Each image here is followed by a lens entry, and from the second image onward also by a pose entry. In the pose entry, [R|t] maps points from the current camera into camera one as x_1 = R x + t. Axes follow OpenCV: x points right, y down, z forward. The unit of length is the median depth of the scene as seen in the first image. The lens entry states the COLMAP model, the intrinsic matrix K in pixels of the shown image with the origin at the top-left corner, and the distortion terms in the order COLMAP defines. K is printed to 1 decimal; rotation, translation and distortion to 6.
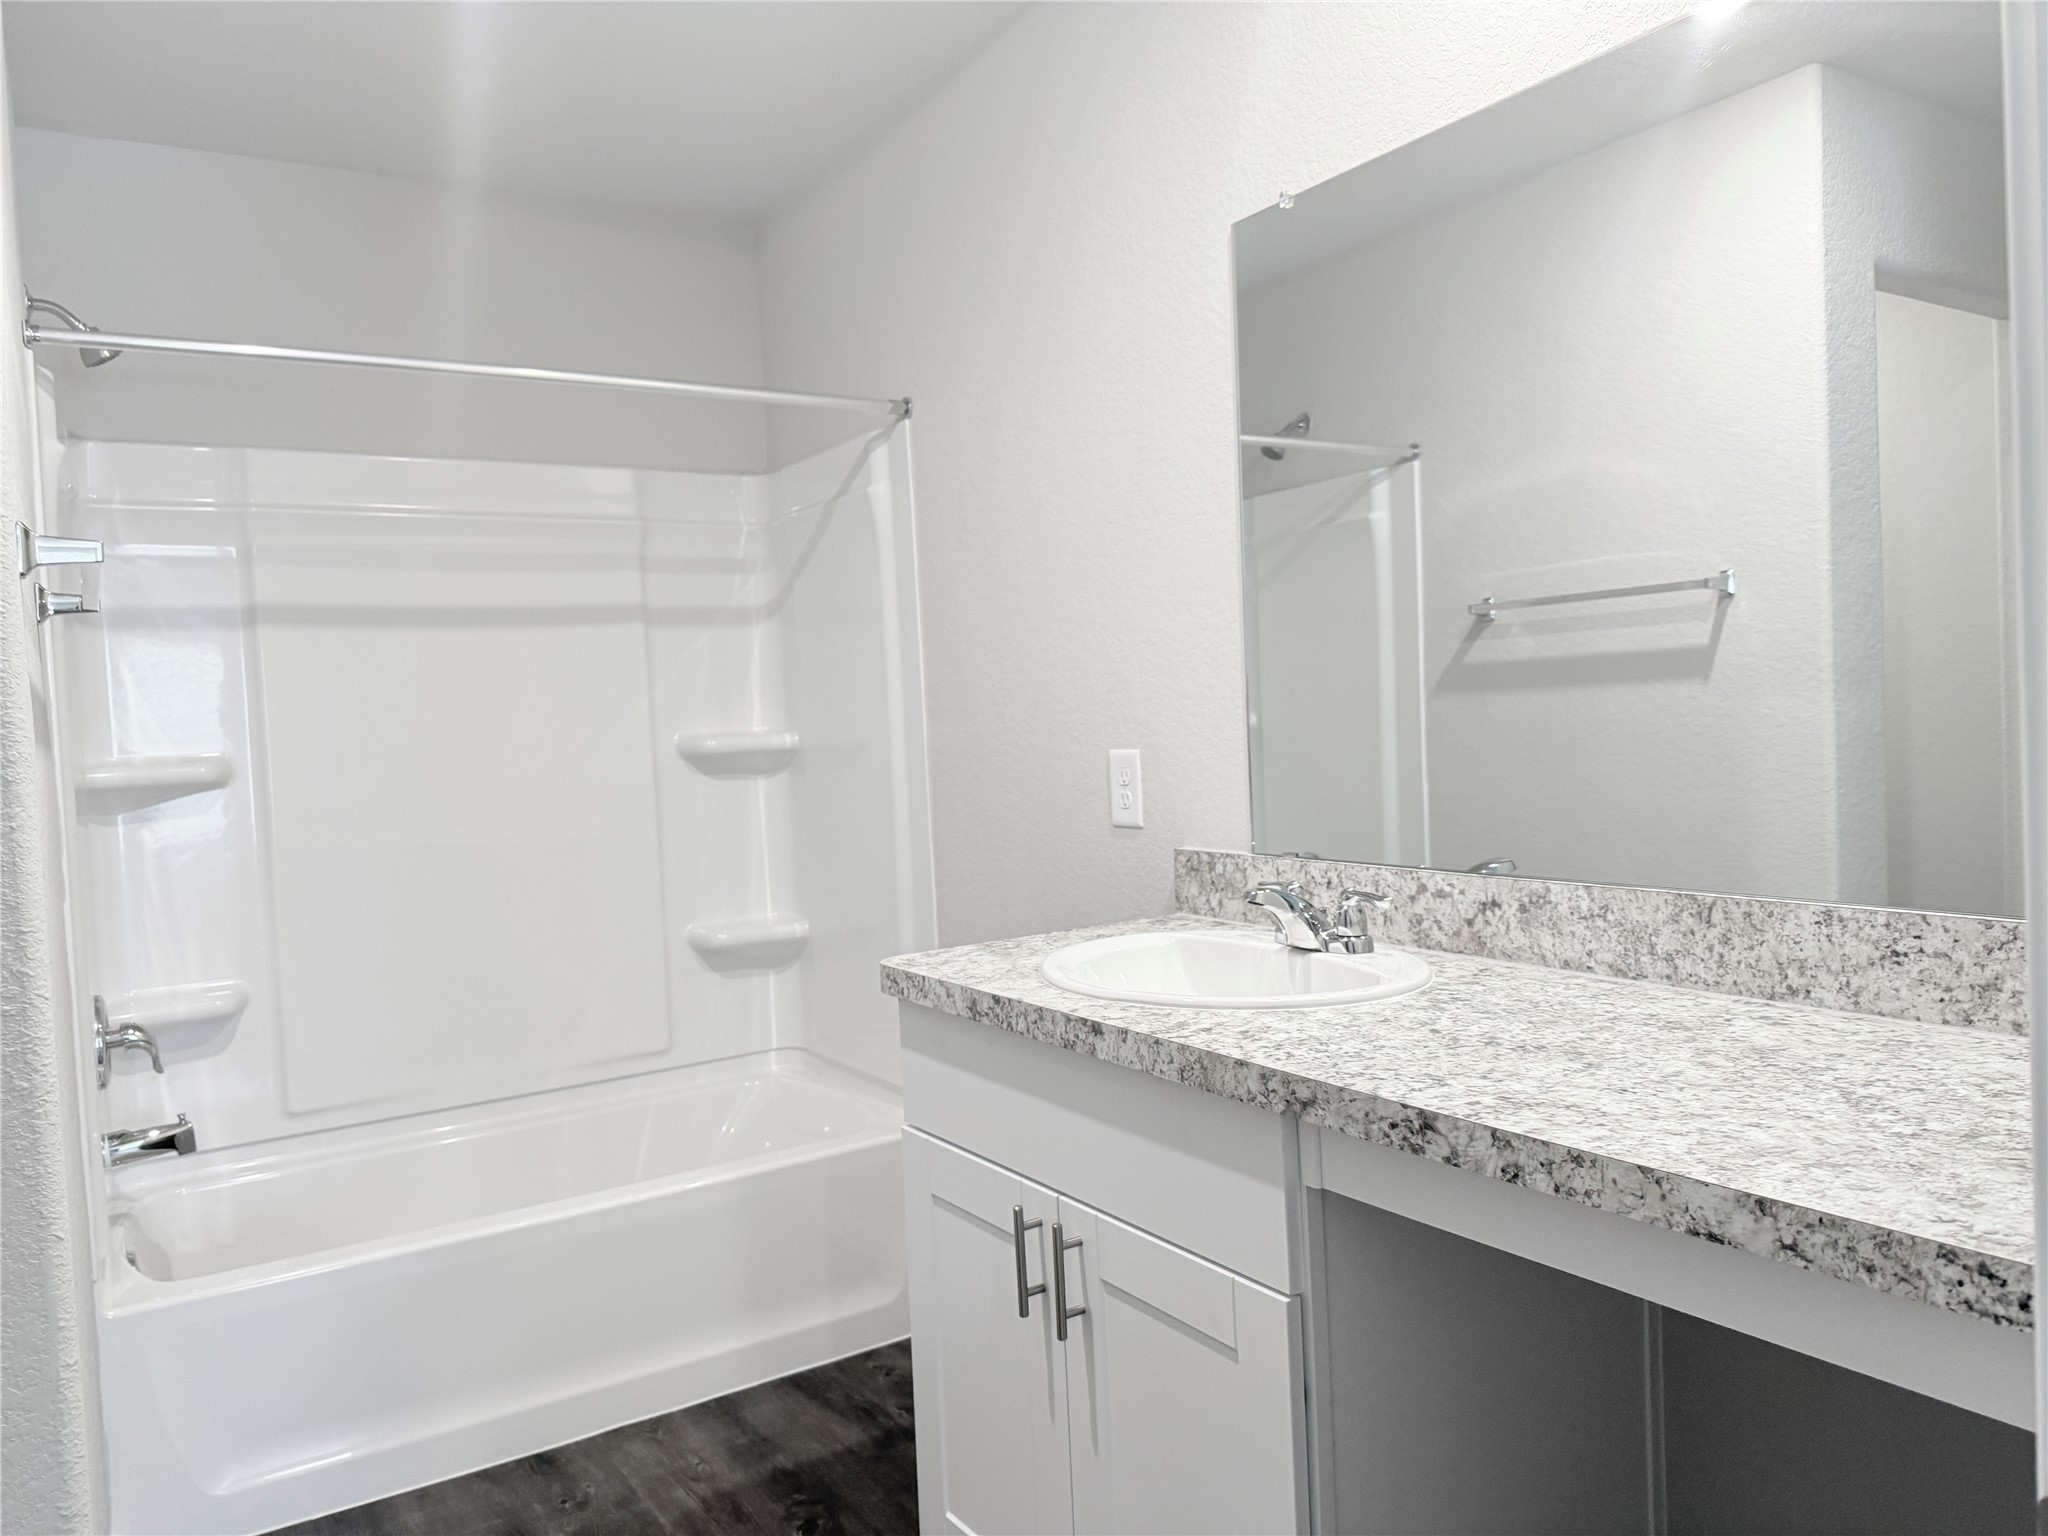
lens RADIAL K [[1409.2, 0, 974.5], [0, 1409.2, 804.6], [0, 0, 1]] dist [0.089239, -0.141047]
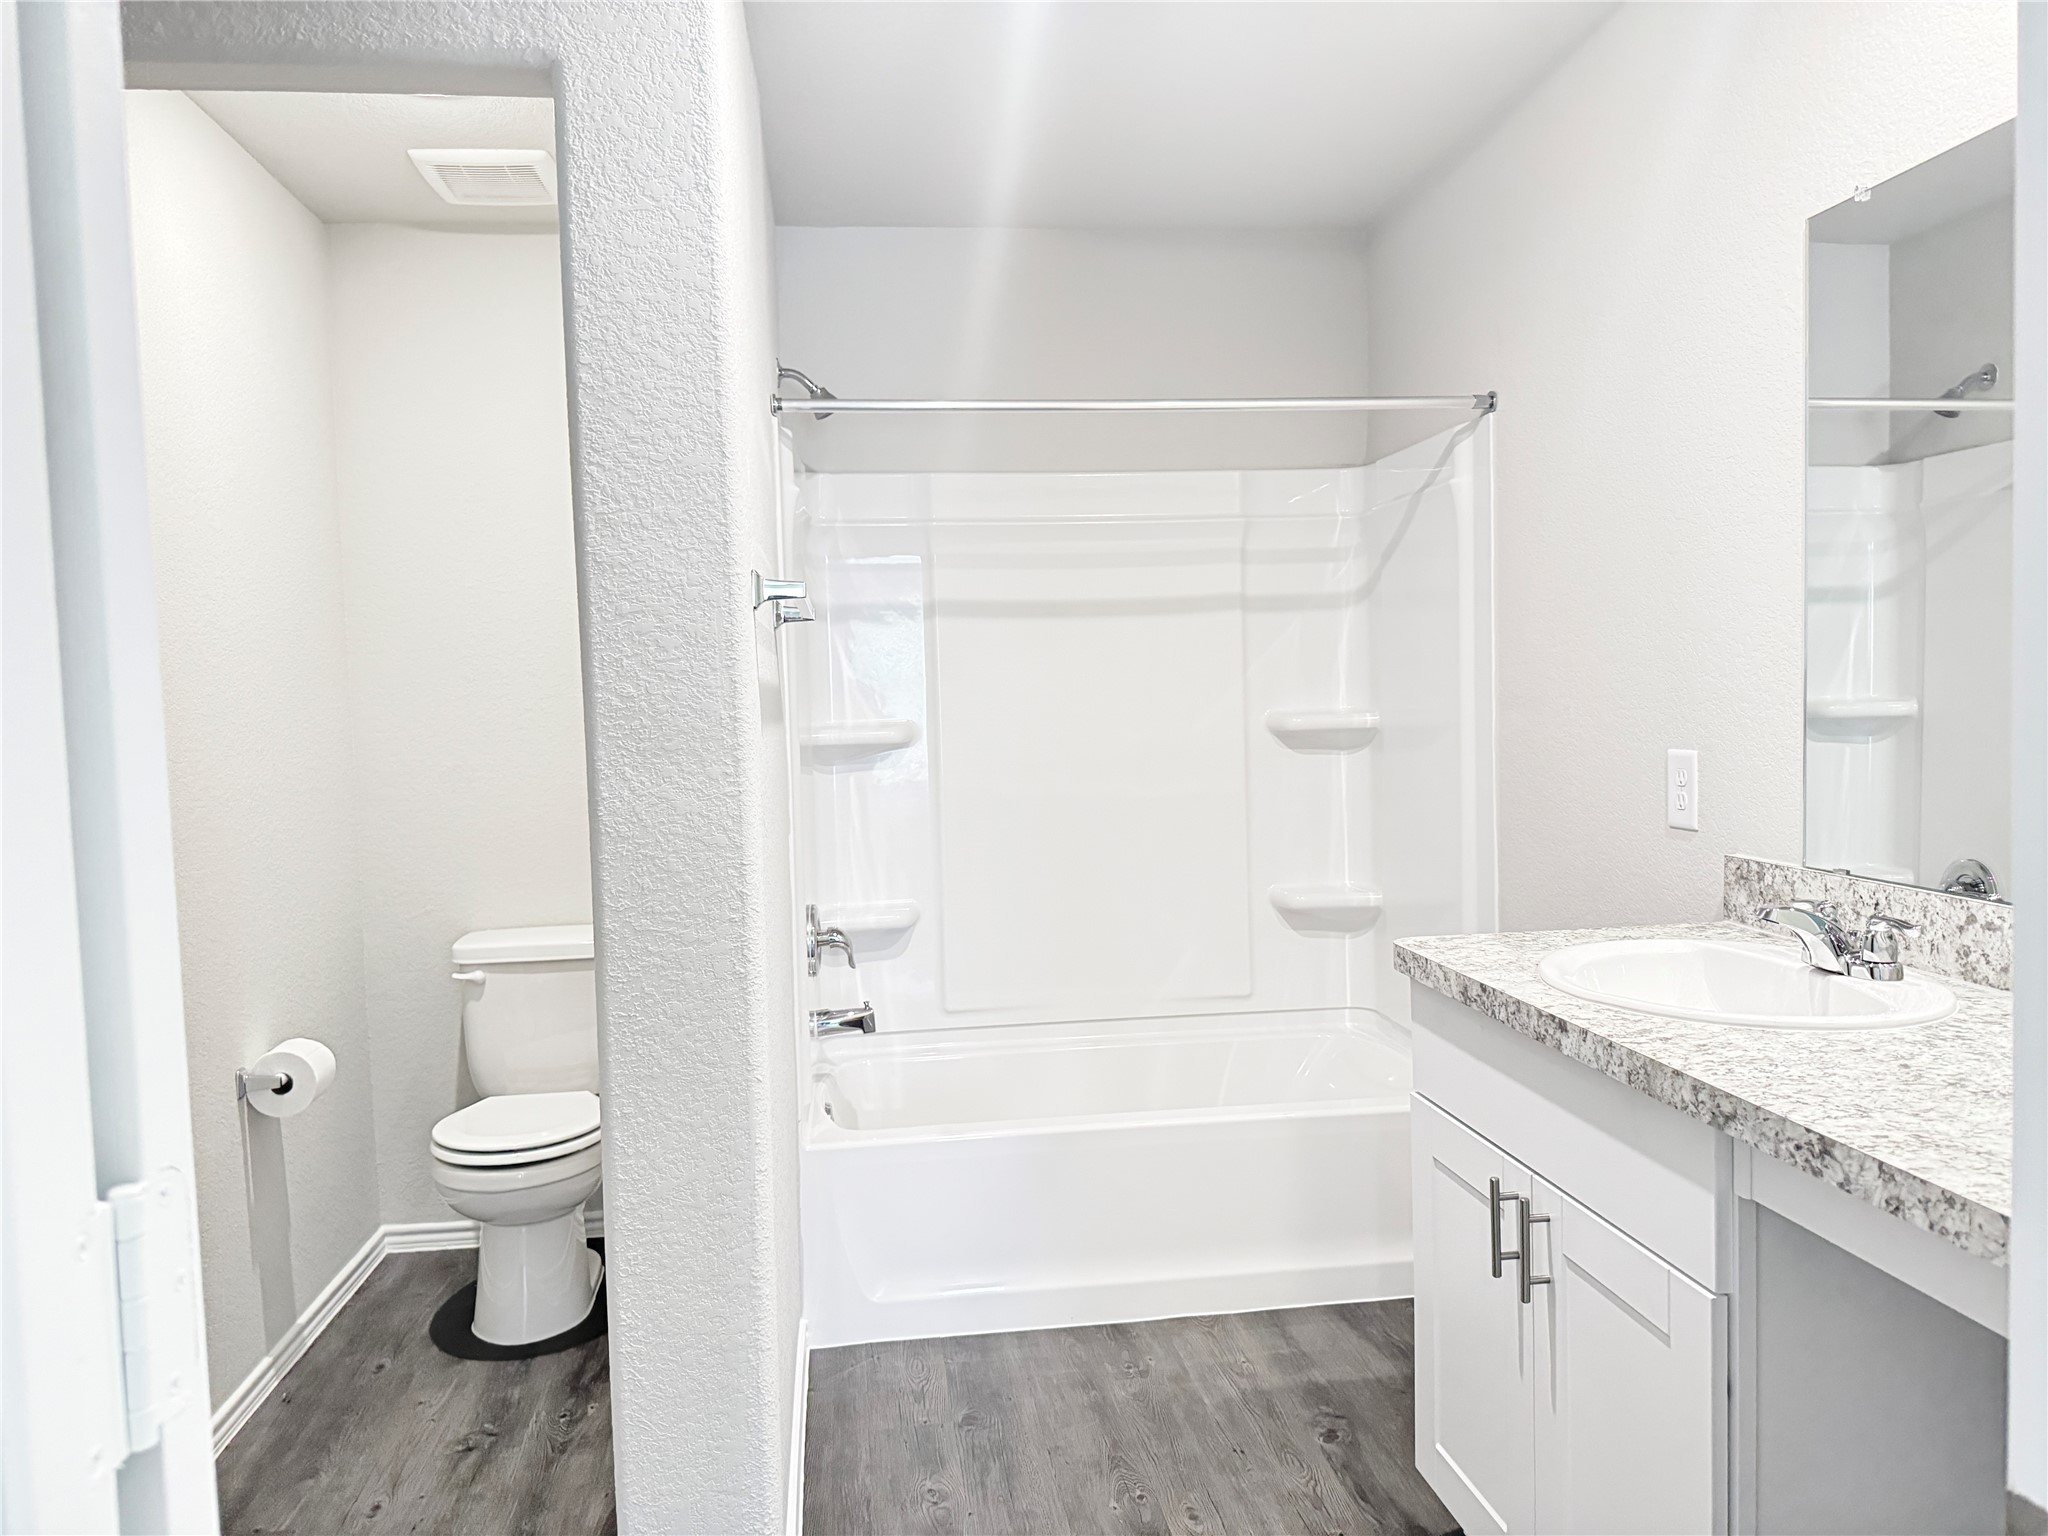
lens RADIAL K [[1409.2, 0, 974.5], [0, 1409.2, 804.6], [0, 0, 1]] dist [0.089239, -0.141047]
pose [[0.895718, 0.052414, -0.441523, 0.122927], [-0.035407, 0.998282, 0.046678, -0.034948], [0.443211, -0.026178, 0.896035, -0.133226]]
